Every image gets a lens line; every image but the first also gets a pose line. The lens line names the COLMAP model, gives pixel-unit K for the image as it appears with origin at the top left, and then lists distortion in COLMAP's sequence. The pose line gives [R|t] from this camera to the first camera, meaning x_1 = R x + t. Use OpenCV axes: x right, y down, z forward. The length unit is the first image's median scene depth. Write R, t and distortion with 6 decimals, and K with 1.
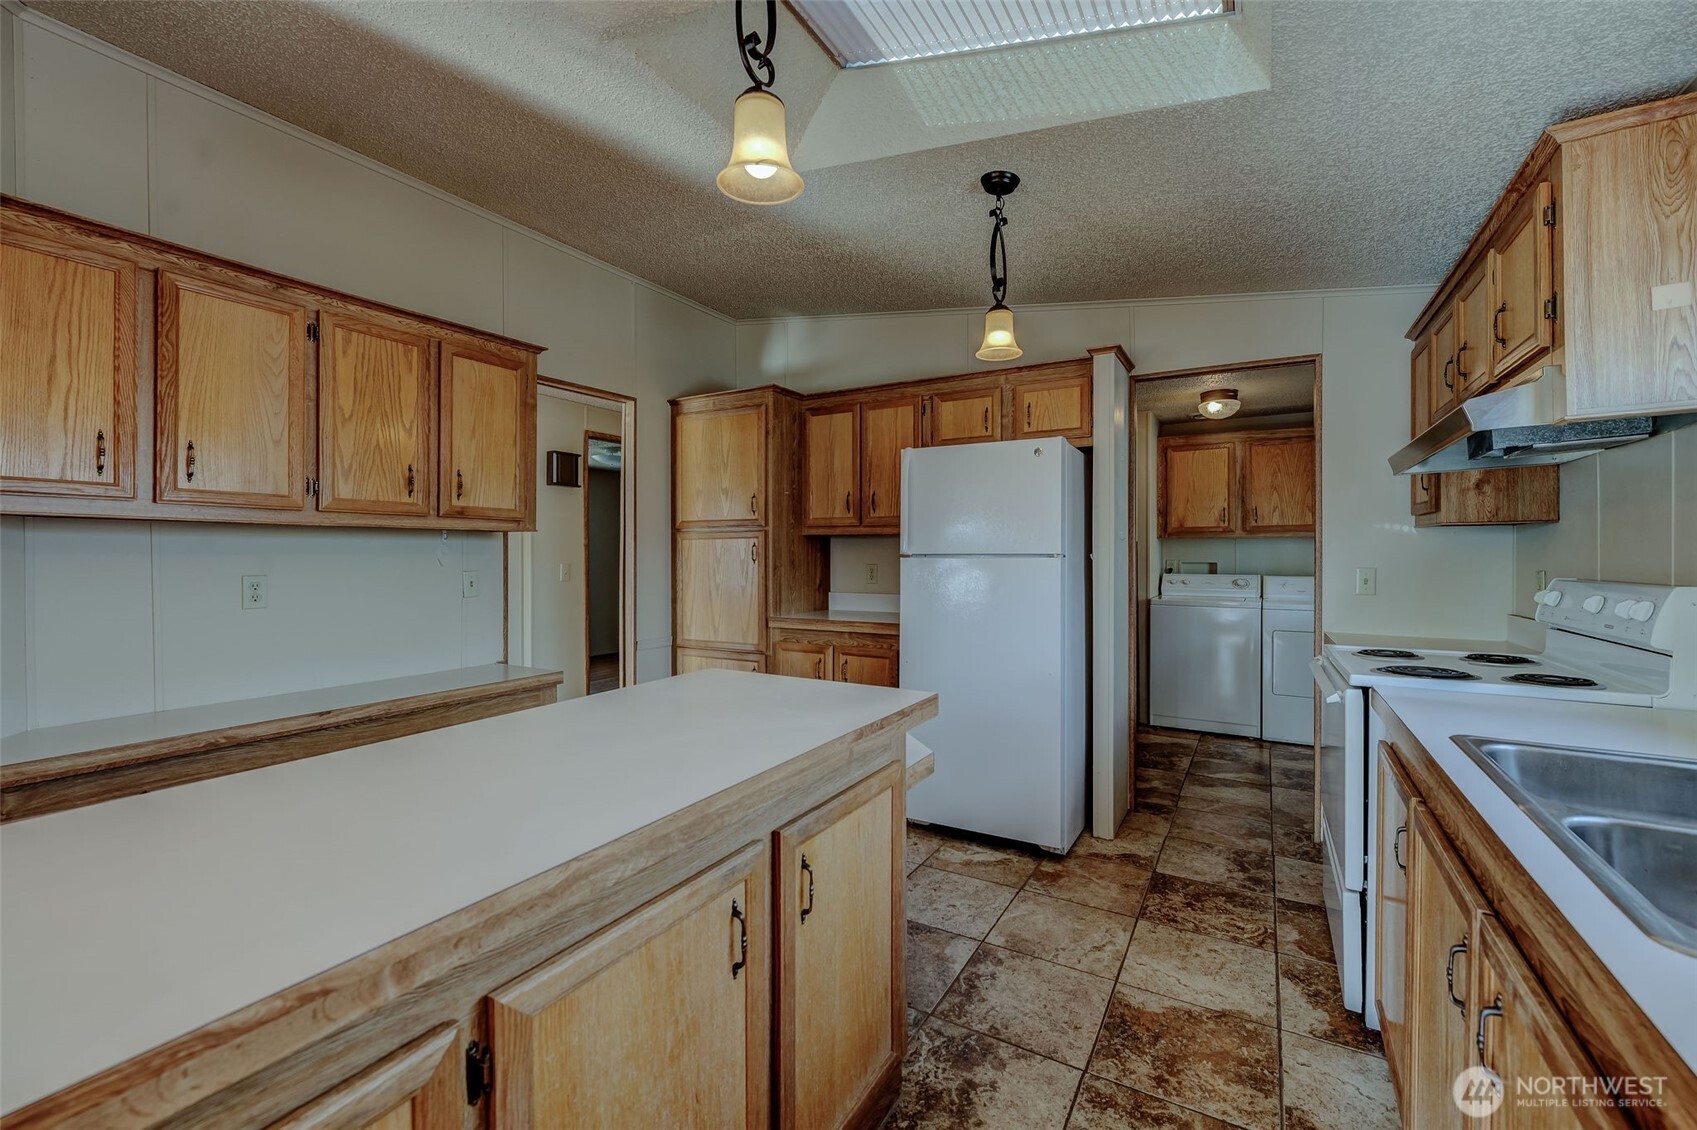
lens RADIAL K [[703.8, 0, 858.8], [0, 703.8, 553.3], [0, 0, 1]] dist [-0.000337, -0.000057]
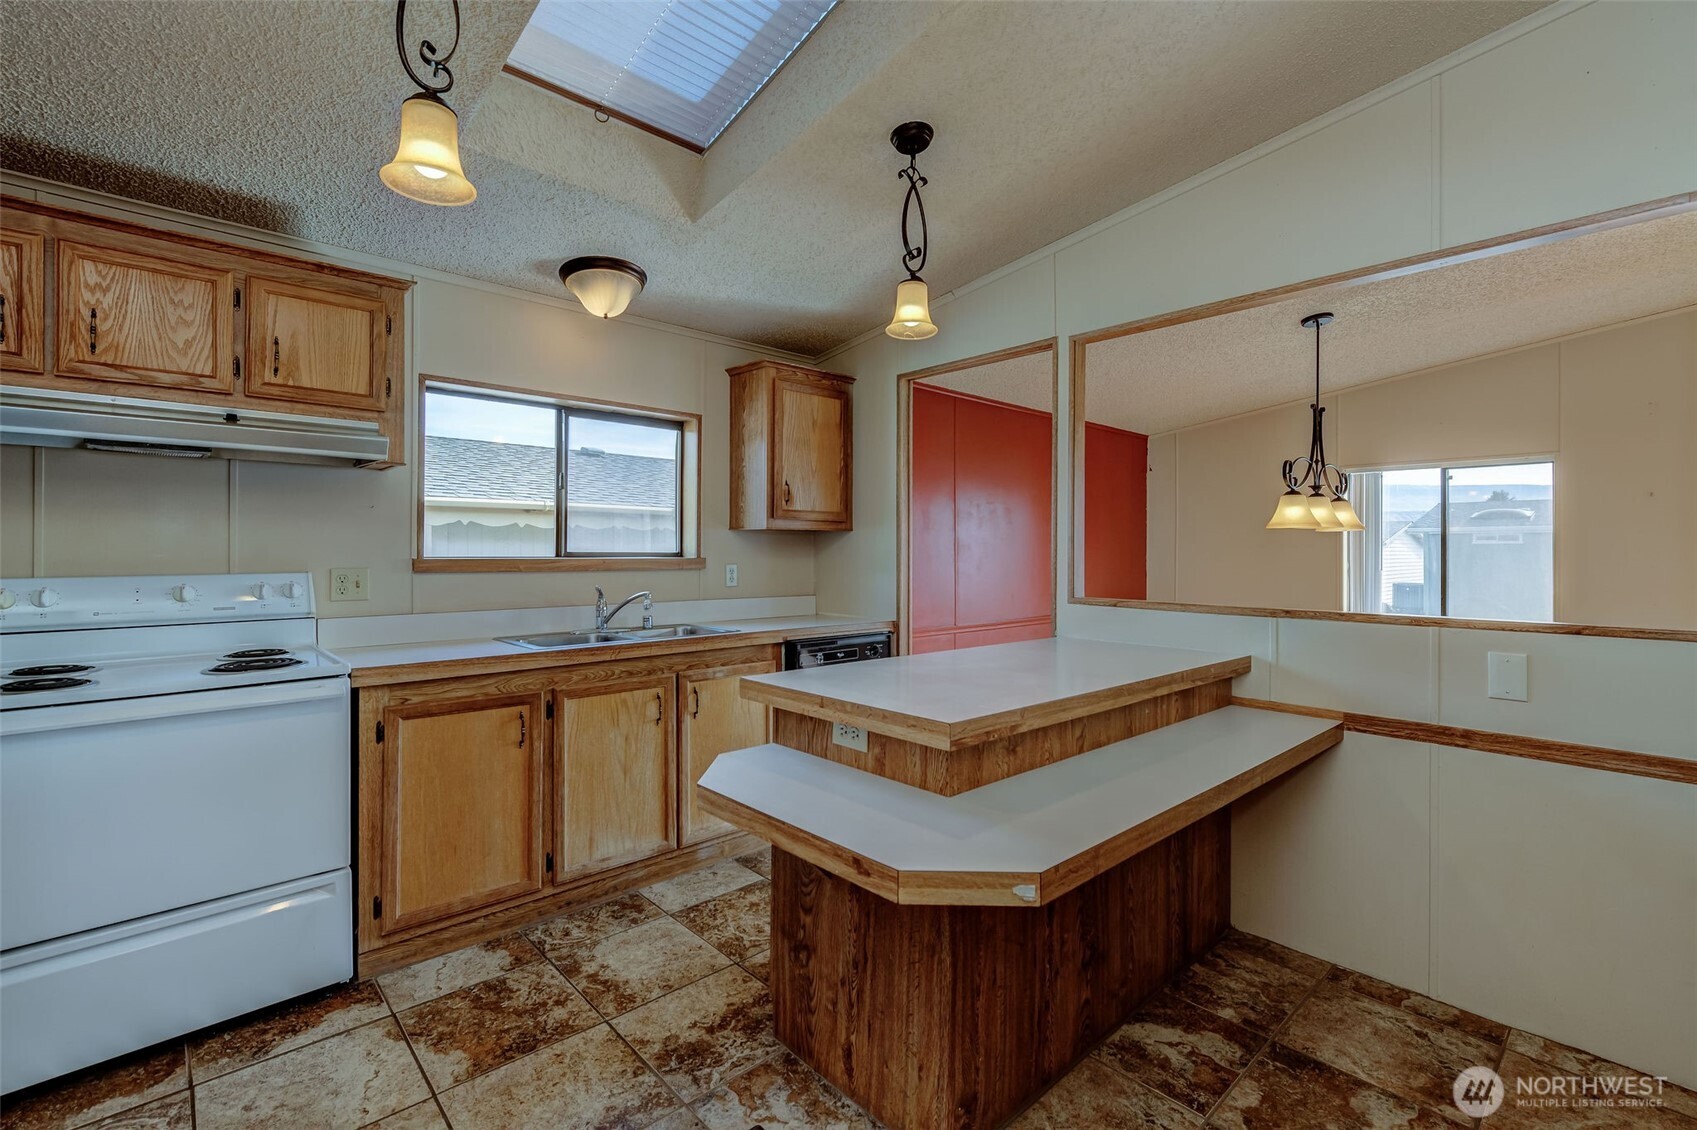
lens RADIAL K [[754.8, 0, 850.9], [0, 754.8, 547.7], [0, 0, 1]] dist [0.000877, -0.000761]
pose [[-0.954050, -0.004405, 0.299614, -0.338789], [-0.004952, 0.999987, -0.001066, -0.001644], [-0.299605, -0.002501, -0.954060, 1.740701]]
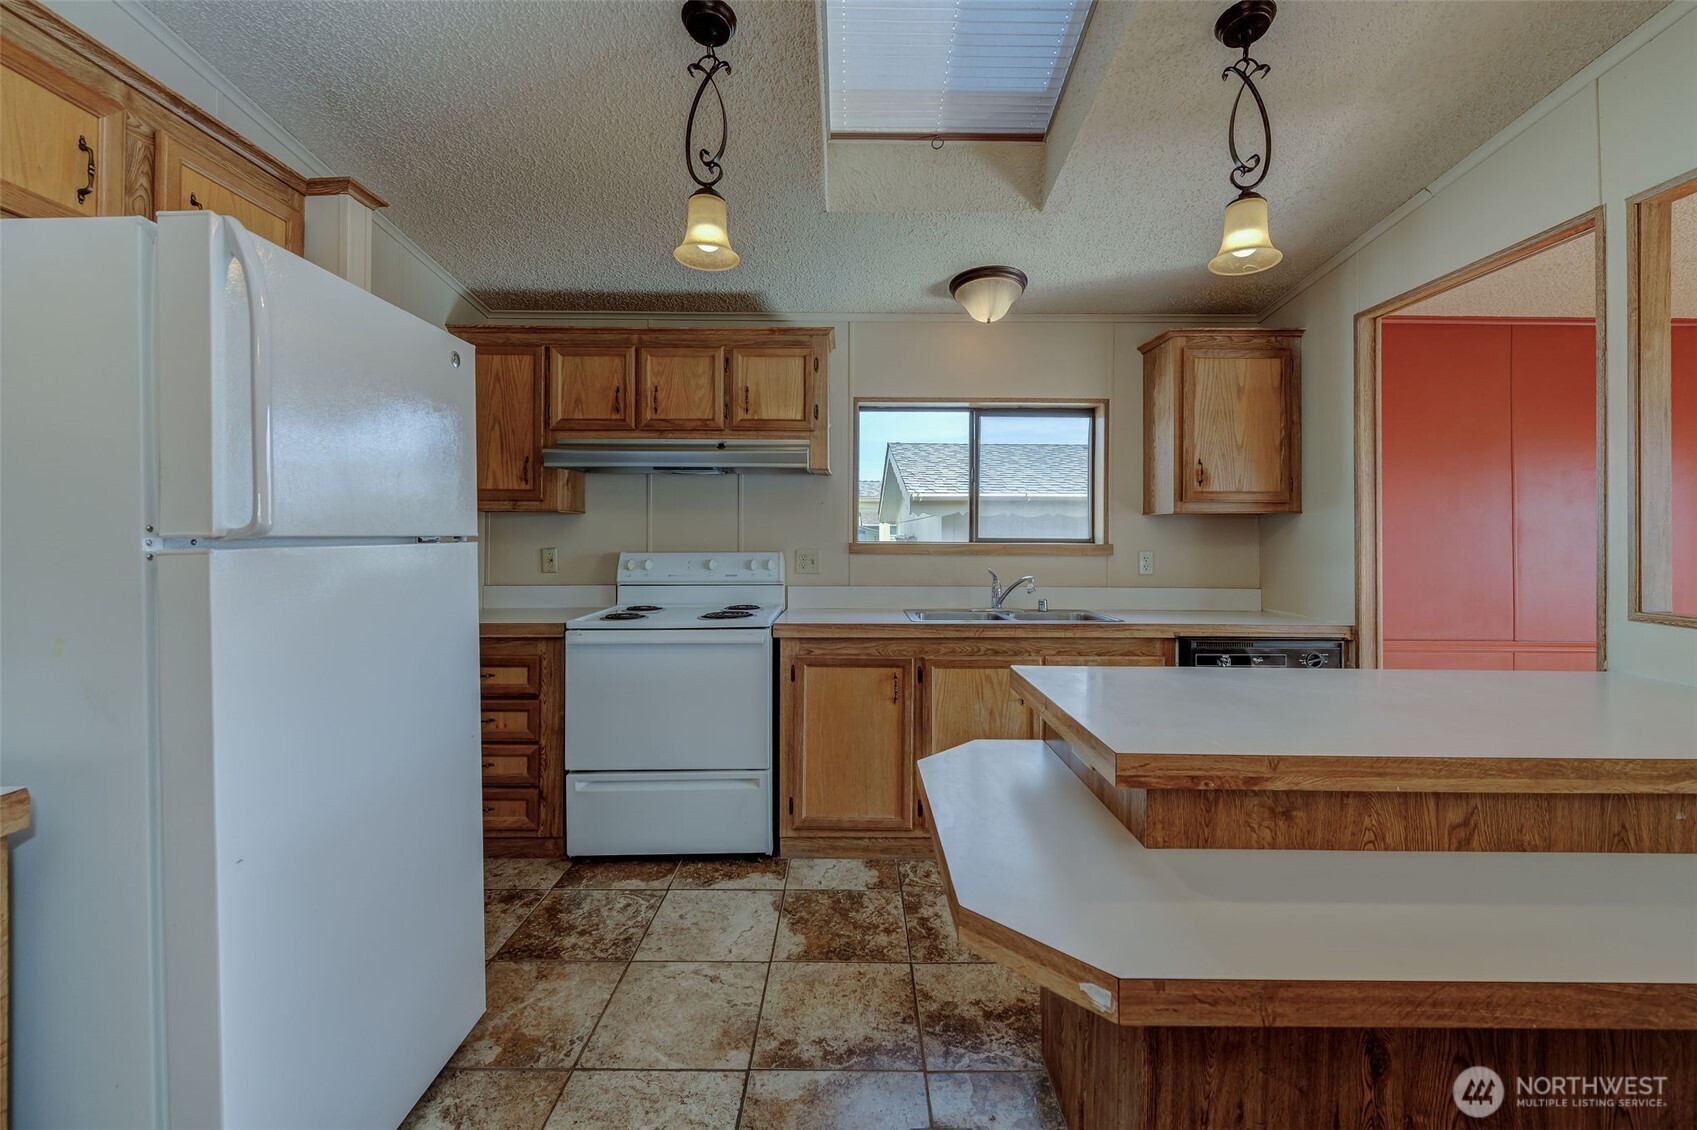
lens RADIAL K [[691.4, 0, 850.6], [0, 691.4, 531.6], [0, 0, 1]] dist [0.007905, -0.005752]
pose [[-0.497263, 0.001250, 0.867599, -0.571460], [-0.002827, 0.999991, -0.003061, -0.000216], [-0.867595, -0.003975, -0.497255, 1.458689]]
